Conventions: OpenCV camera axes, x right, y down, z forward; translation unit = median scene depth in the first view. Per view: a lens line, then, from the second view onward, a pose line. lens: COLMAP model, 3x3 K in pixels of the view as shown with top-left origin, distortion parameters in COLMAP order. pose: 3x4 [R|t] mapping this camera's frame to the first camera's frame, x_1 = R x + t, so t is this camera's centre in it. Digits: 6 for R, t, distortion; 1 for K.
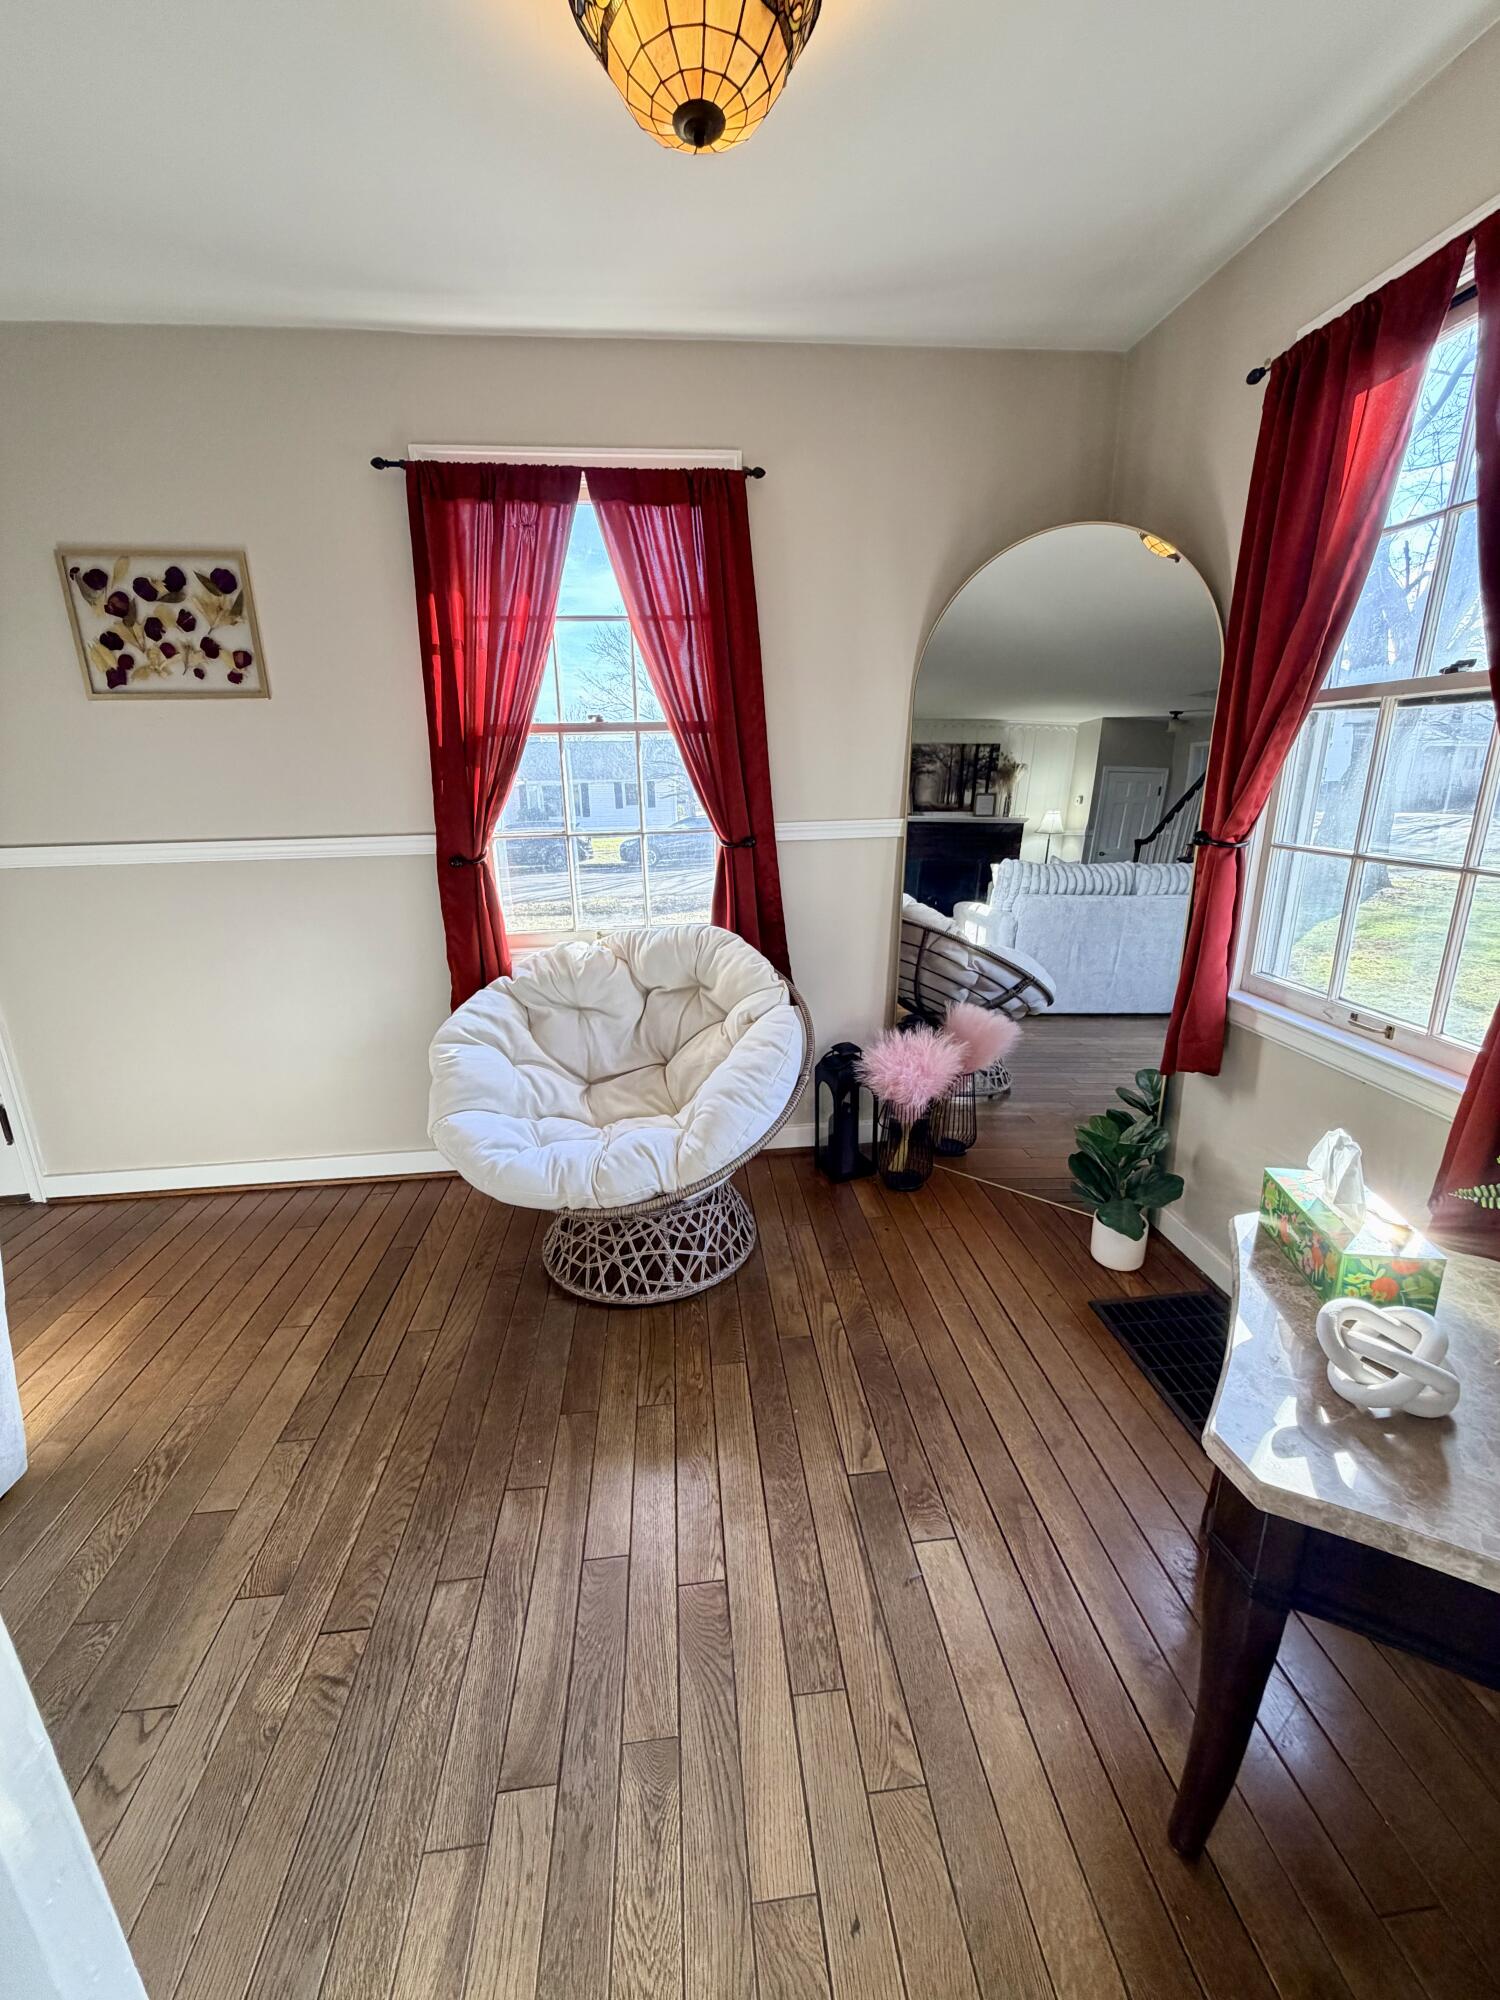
lens RADIAL K [[799.6, 0, 743.5], [0, 799.6, 997.9], [0, 0, 1]] dist [0.000075, 0.000784]
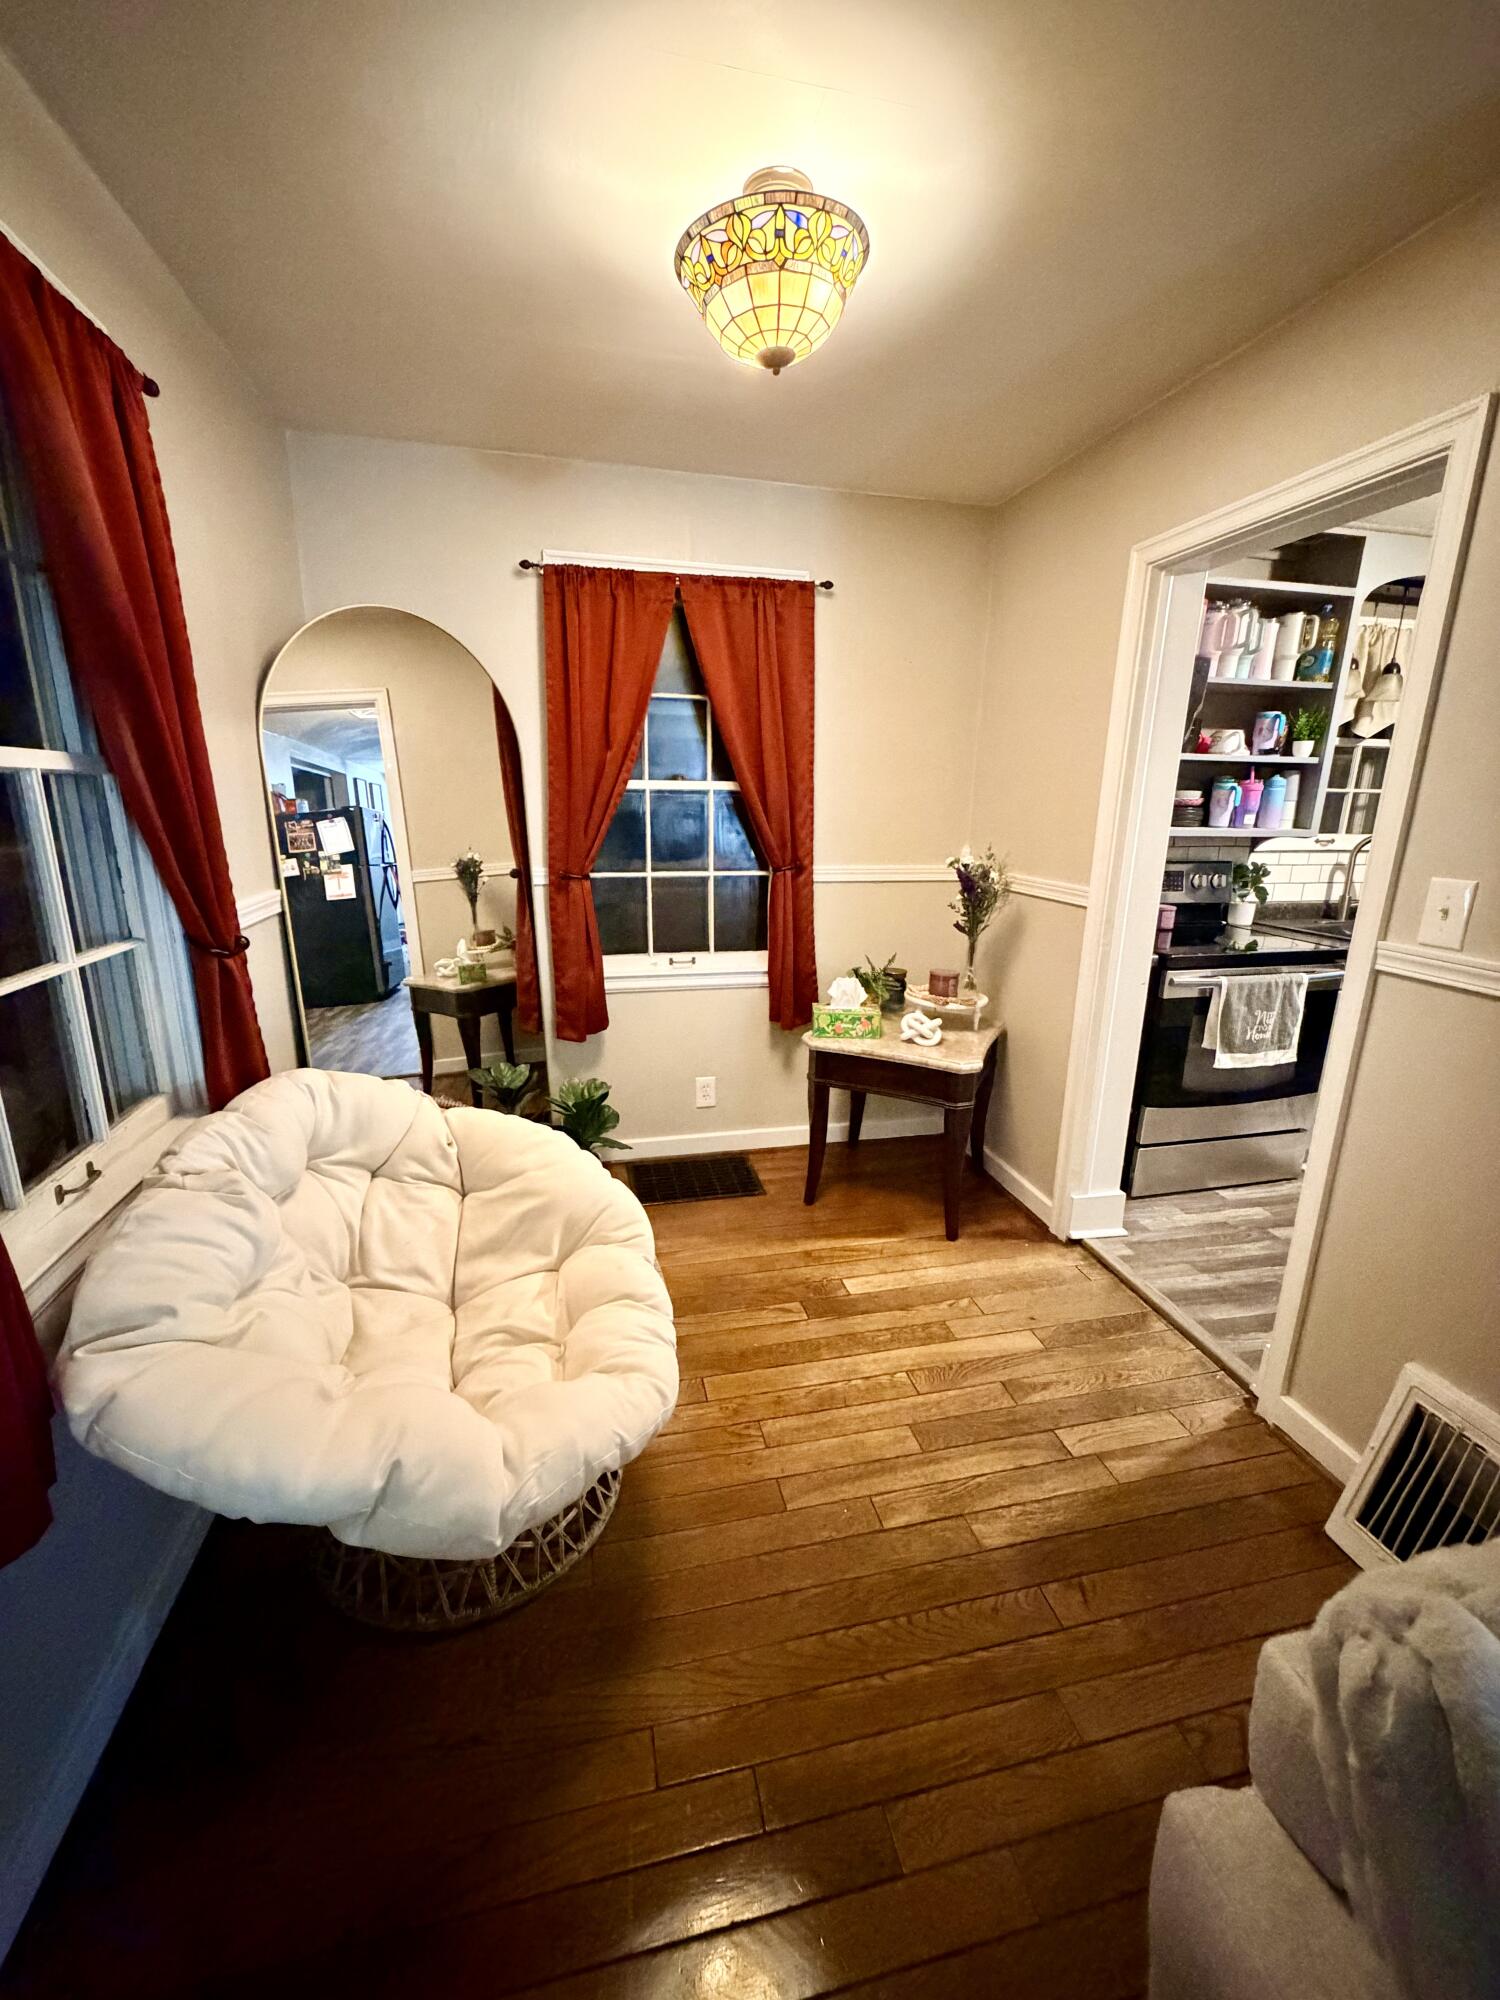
lens RADIAL K [[799.6, 0, 747.4], [0, 799.6, 1008.5], [0, 0, 1]] dist [0.000075, 0.000784]
pose [[-0.132967, -0.226073, 0.964993, -1.288899], [0.268053, 0.929150, 0.254611, -0.366211], [-0.954184, 0.292524, -0.062946, 1.193321]]
